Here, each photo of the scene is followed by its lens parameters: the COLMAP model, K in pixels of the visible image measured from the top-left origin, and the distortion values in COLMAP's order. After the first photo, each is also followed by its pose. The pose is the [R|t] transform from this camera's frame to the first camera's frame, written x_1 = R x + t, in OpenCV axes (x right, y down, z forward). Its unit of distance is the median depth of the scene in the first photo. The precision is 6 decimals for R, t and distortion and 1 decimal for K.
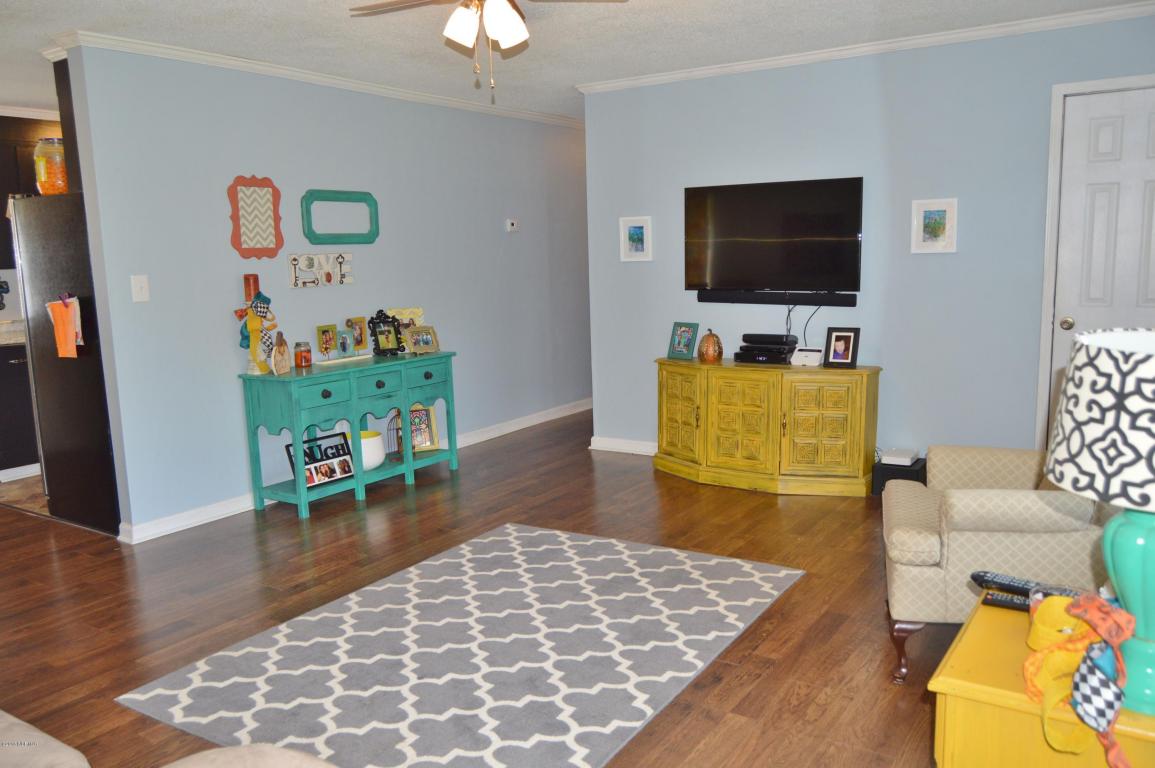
lens RADIAL K [[916.0, 0, 576.0], [0, 916.0, 385.3], [0, 0, 1]] dist [-0.006687, 0.007023]
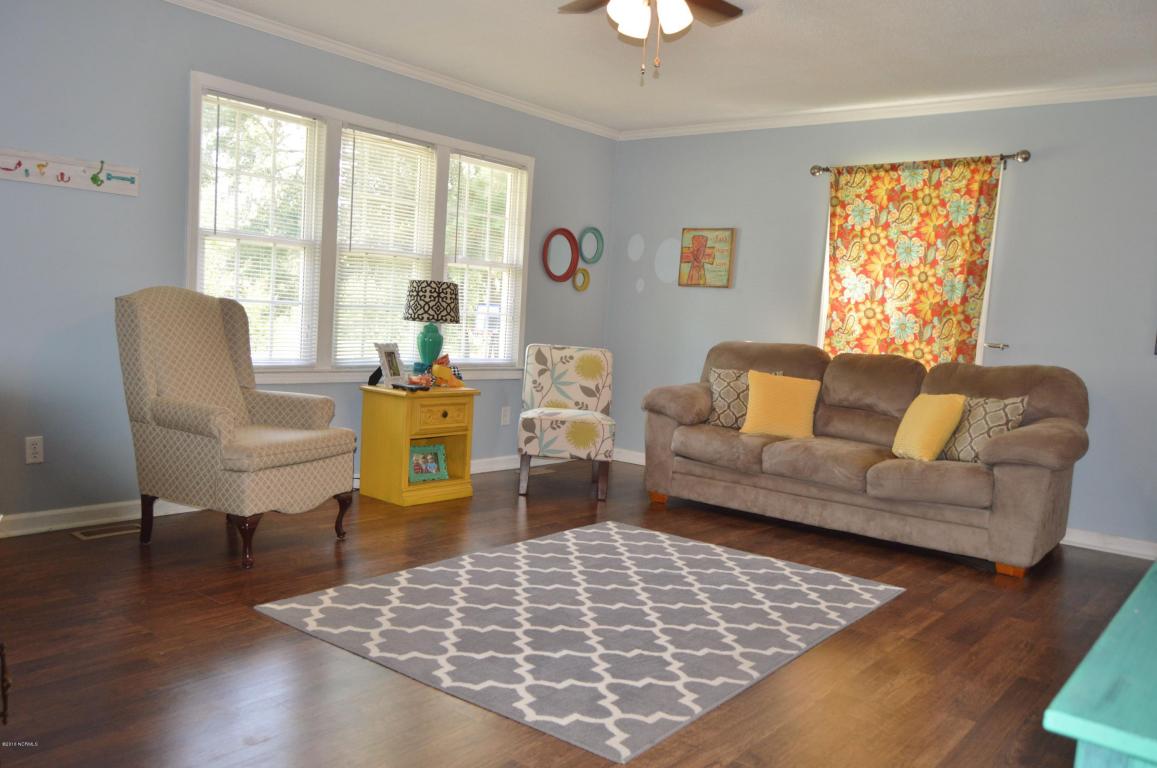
lens RADIAL K [[917.6, 0, 579.6], [0, 917.6, 375.2], [0, 0, 1]] dist [-0.006687, 0.007023]
pose [[-0.993742, -0.021096, 0.109685, -0.141260], [0.002198, 0.978118, 0.208037, -0.157916], [-0.111674, 0.206977, -0.971951, 1.687804]]
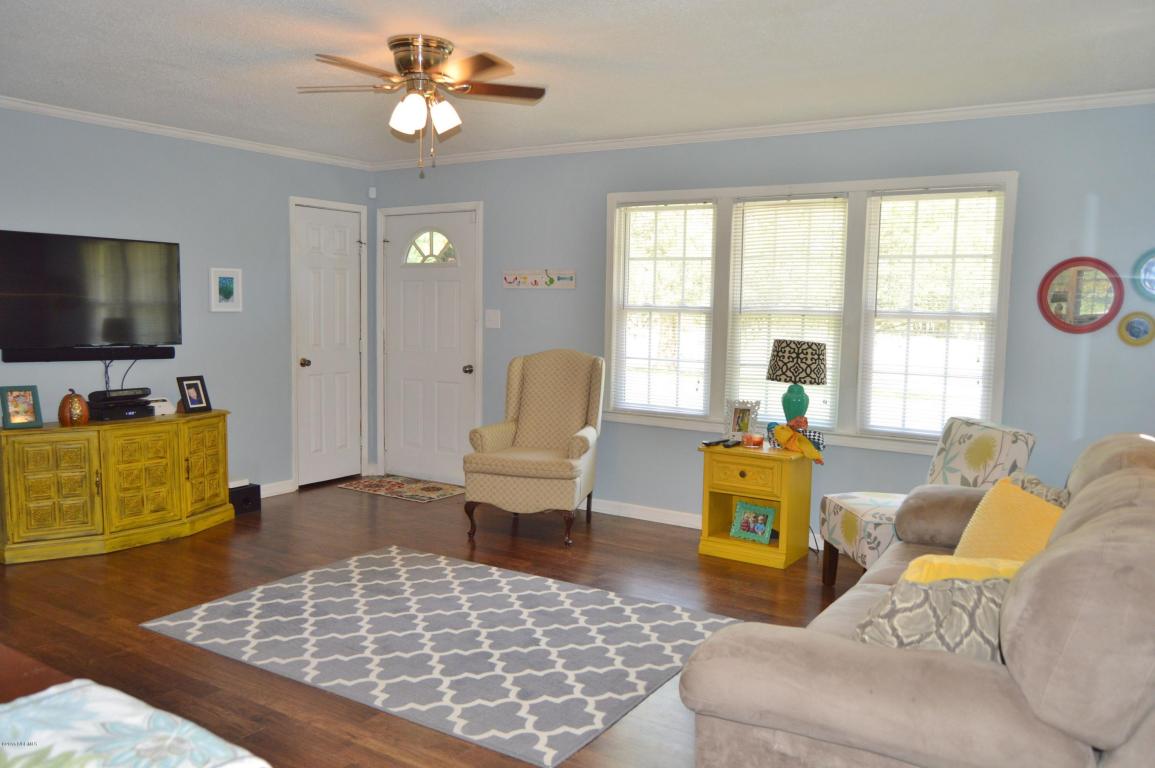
lens RADIAL K [[916.0, 0, 579.1], [0, 916.0, 393.7], [0, 0, 1]] dist [-0.006687, 0.007023]
pose [[-0.013826, -0.063269, 0.997901, -1.068456], [0.134953, 0.988747, 0.064559, -0.065762], [-0.990755, 0.135563, -0.005132, 0.706113]]
